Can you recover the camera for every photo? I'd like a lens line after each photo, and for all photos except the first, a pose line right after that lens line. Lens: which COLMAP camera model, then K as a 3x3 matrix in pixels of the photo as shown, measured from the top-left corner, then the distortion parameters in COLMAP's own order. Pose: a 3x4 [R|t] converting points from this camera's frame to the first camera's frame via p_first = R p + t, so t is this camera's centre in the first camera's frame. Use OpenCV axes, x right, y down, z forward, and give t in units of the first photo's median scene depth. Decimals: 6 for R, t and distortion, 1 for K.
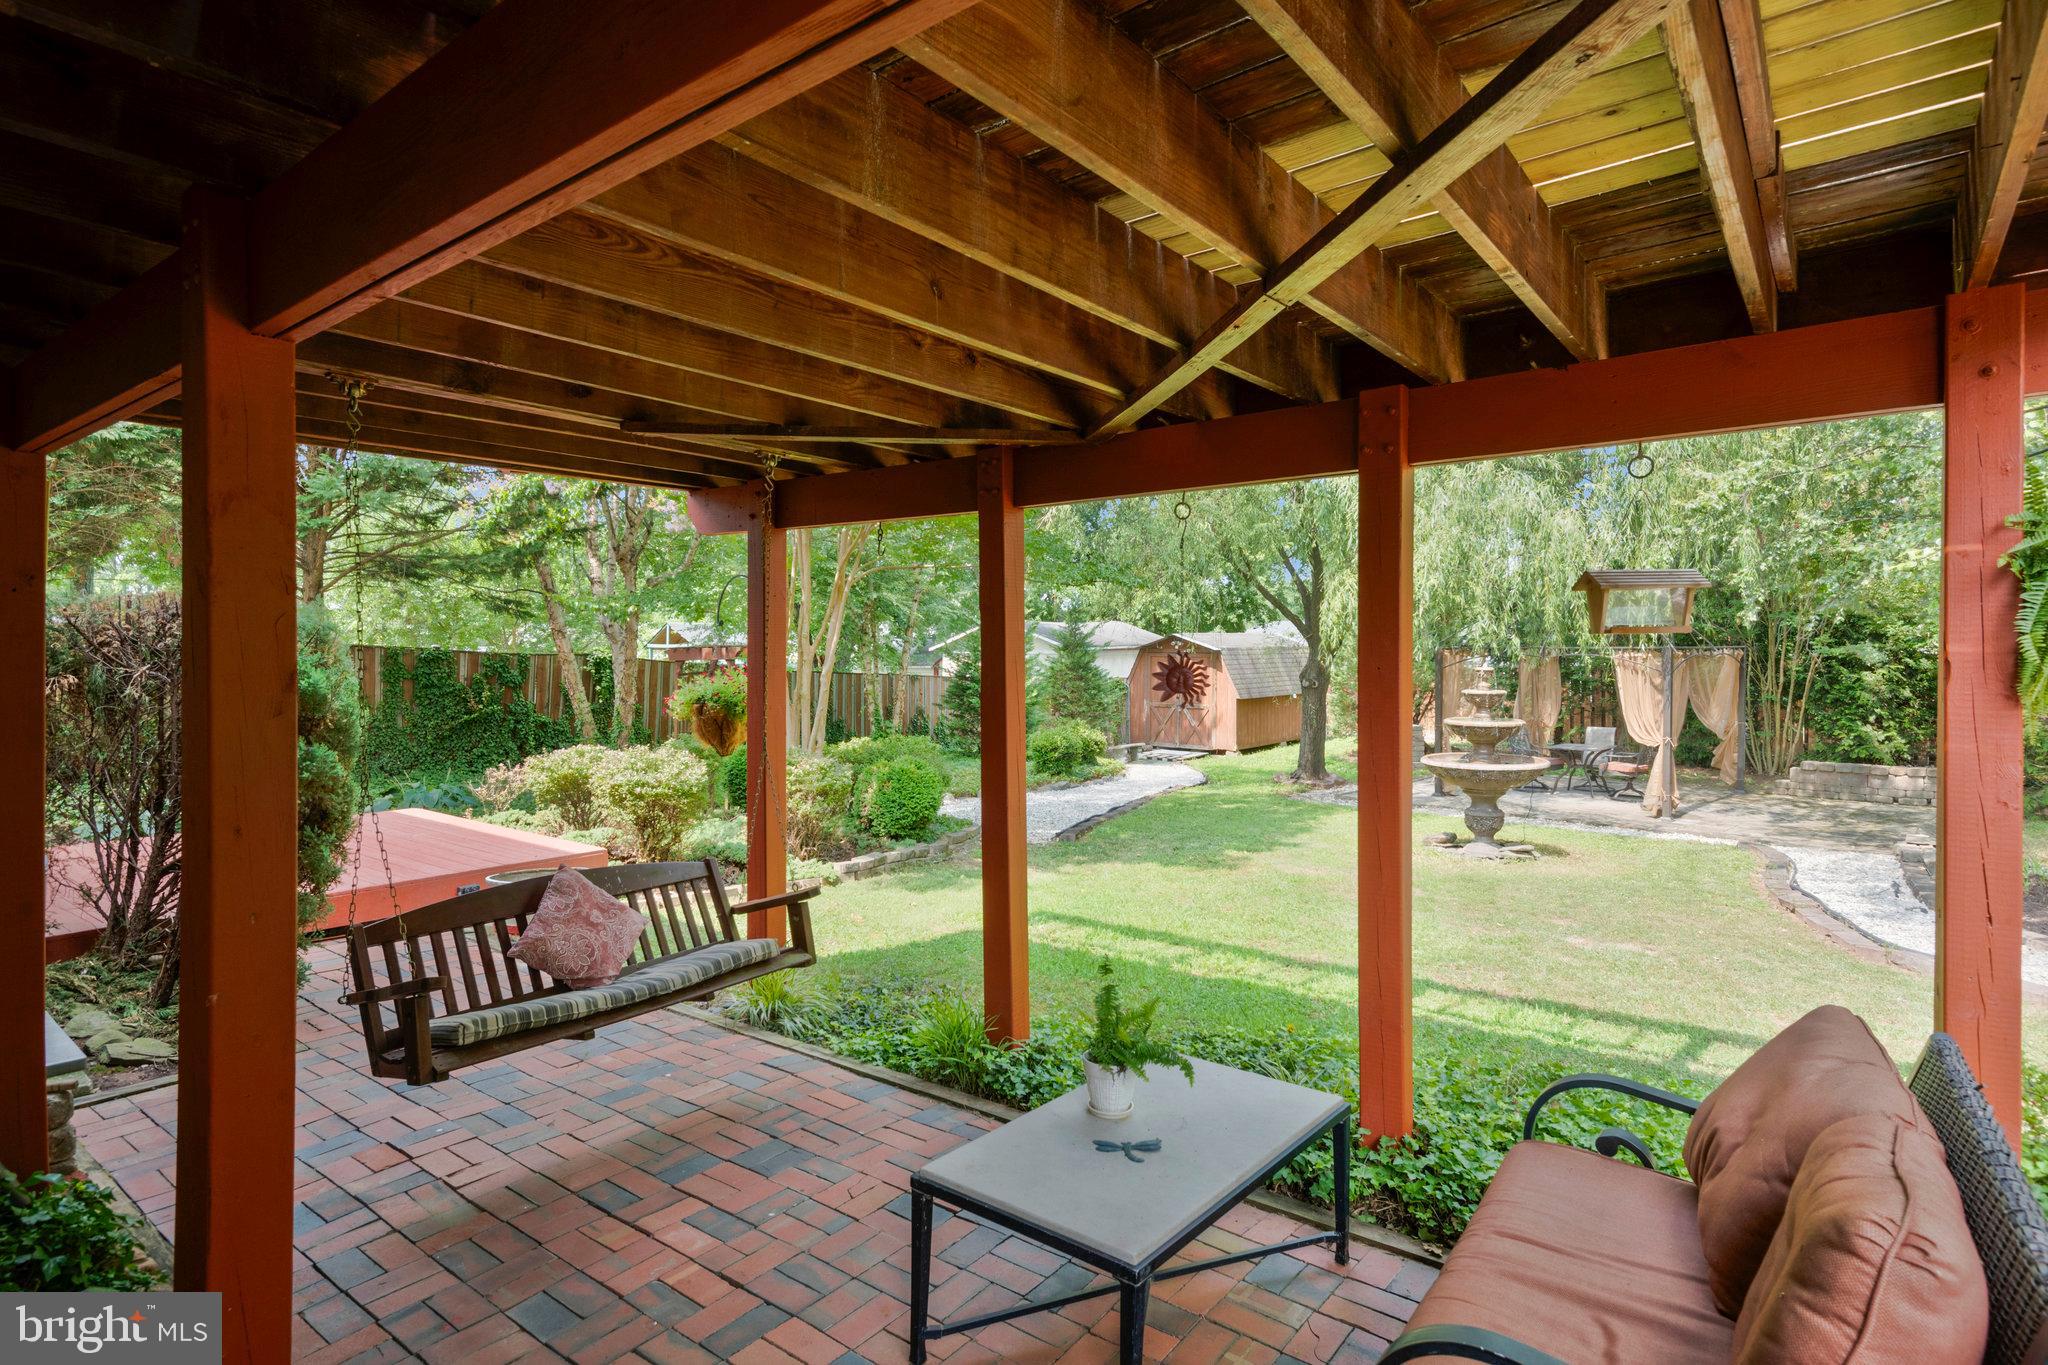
lens RADIAL K [[1036.1, 0, 1032.8], [0, 1036.1, 677.7], [0, 0, 1]] dist [0.045225, -0.035346]
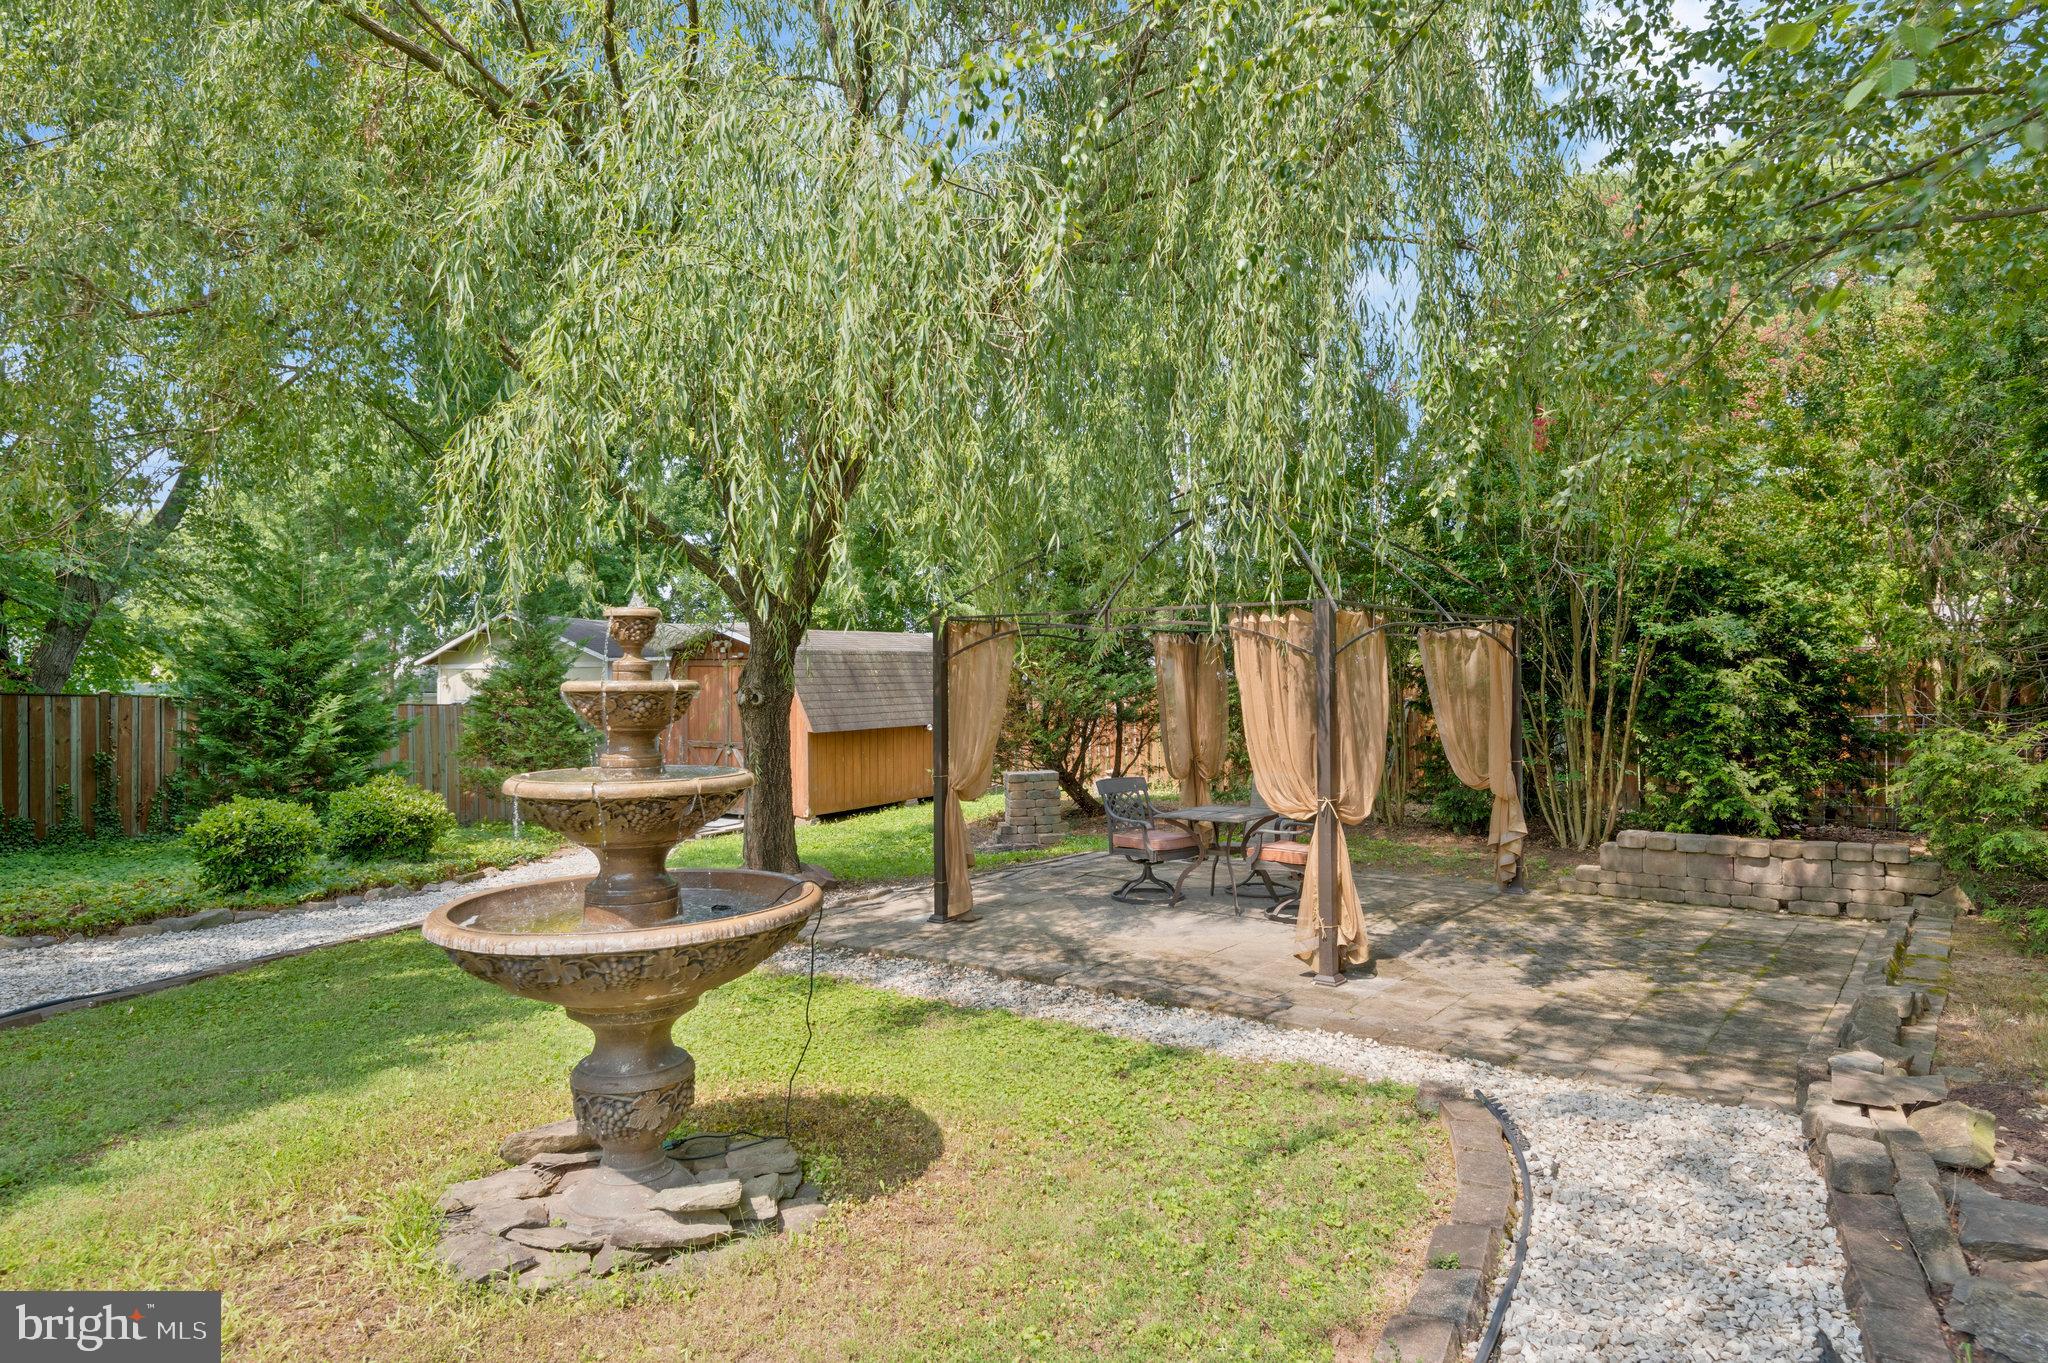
lens RADIAL K [[1257.7, 0, 1004.0], [0, 1257.7, 675.0], [0, 0, 1]] dist [0.043675, 0.000393]
pose [[0.988555, -0.006828, 0.150705, 0.302084], [0.011333, 0.999514, -0.029050, 0.014033], [-0.150433, 0.030426, 0.988152, 0.375924]]
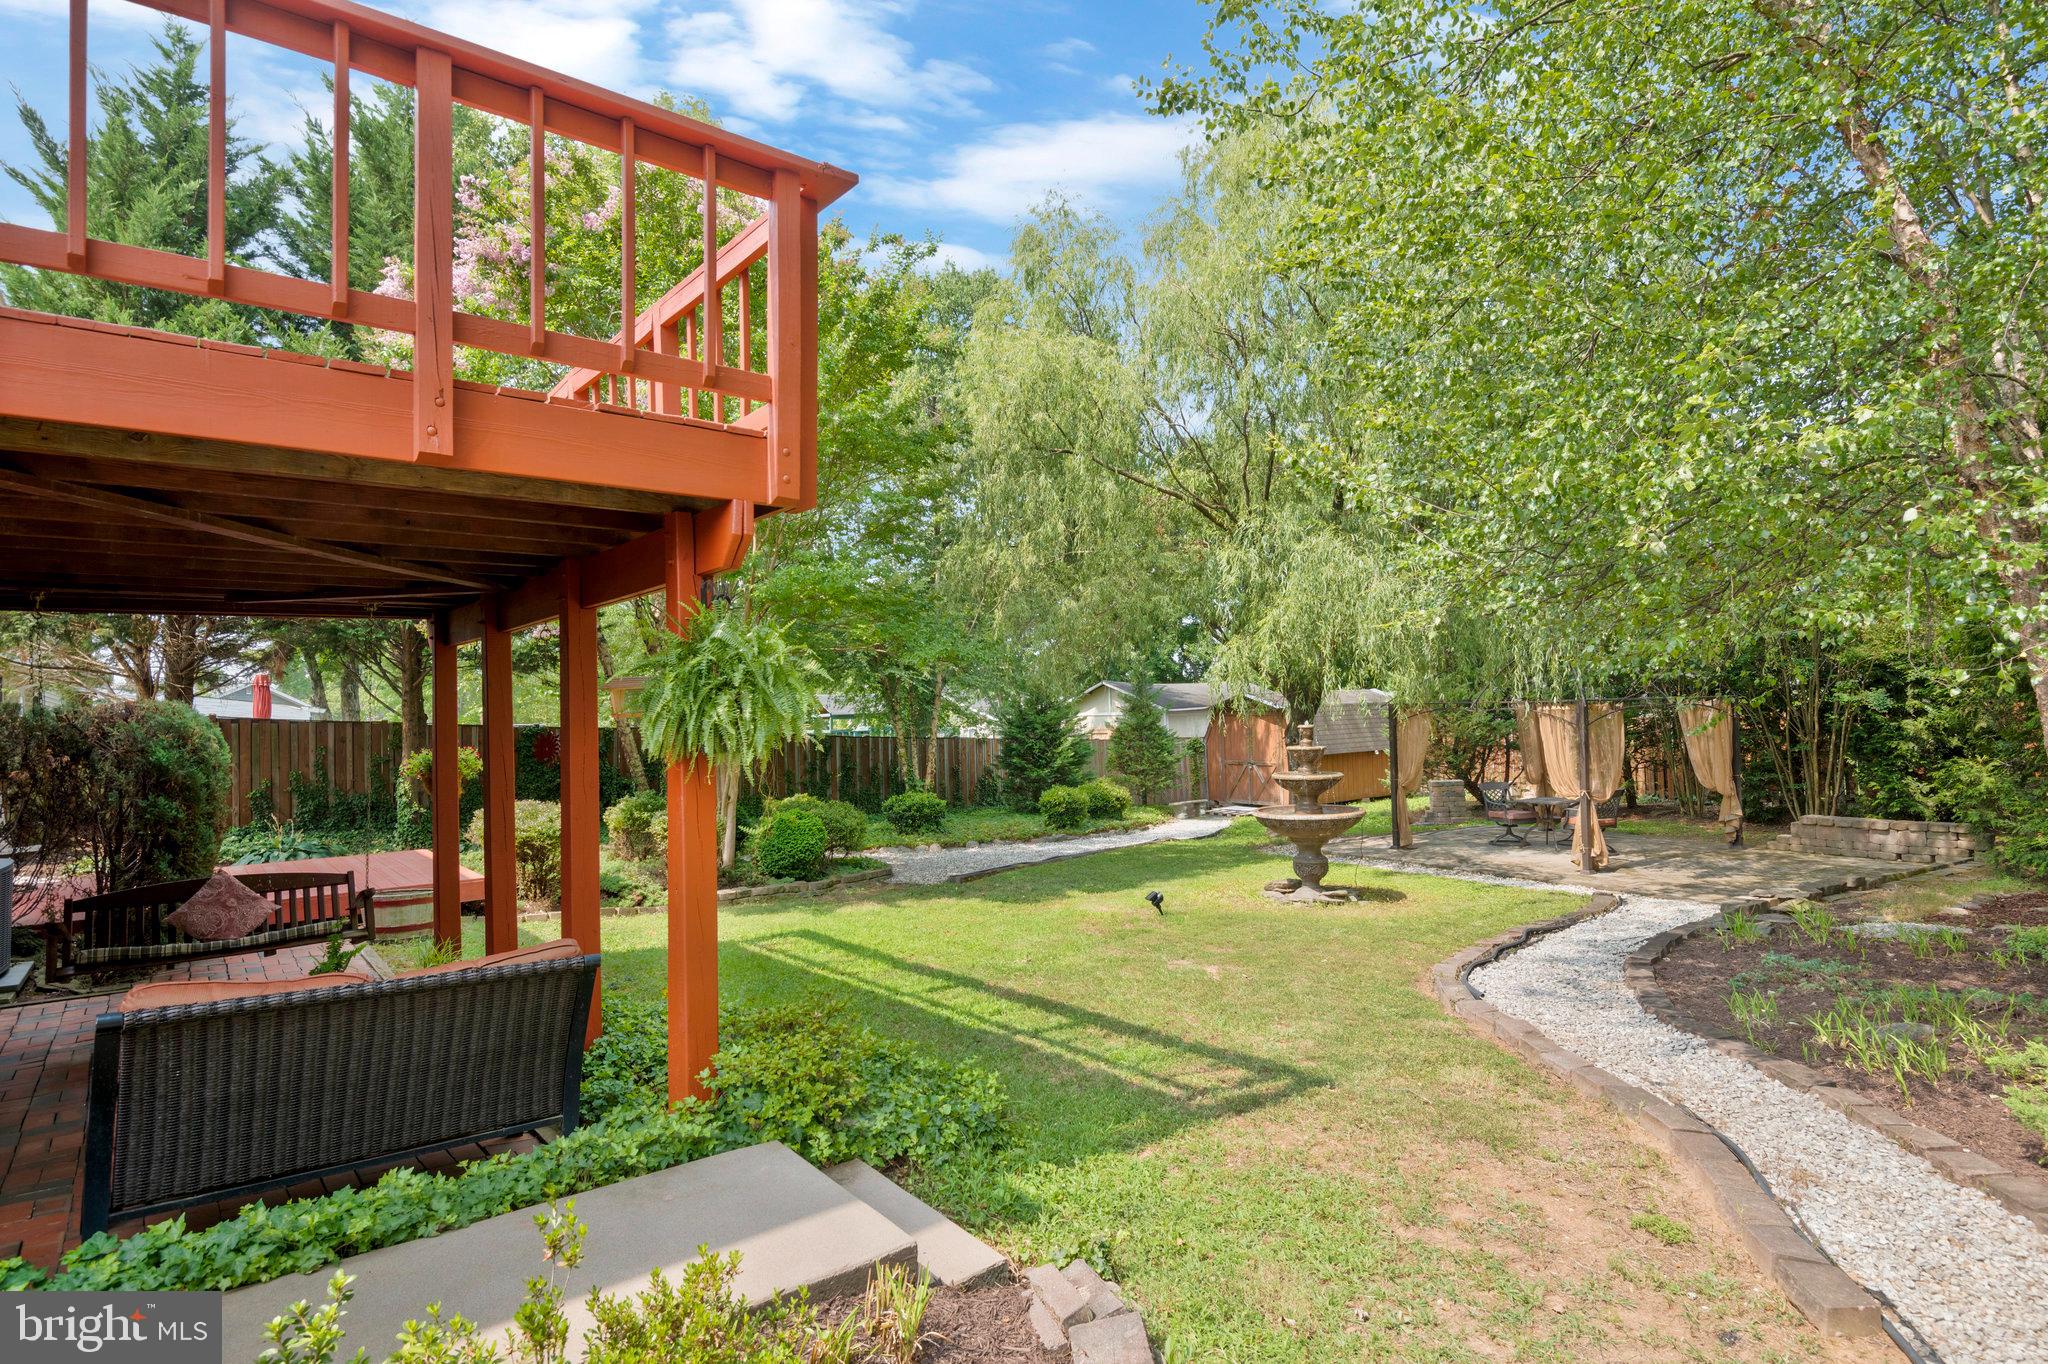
lens RADIAL K [[1036.1, 0, 1032.8], [0, 1036.1, 677.2], [0, 0, 1]] dist [0.045225, -0.035346]
pose [[0.976851, -0.029298, -0.211904, 0.239504], [0.017018, 0.998081, -0.059545, -0.000284], [0.213242, 0.054560, 0.975475, -0.076109]]
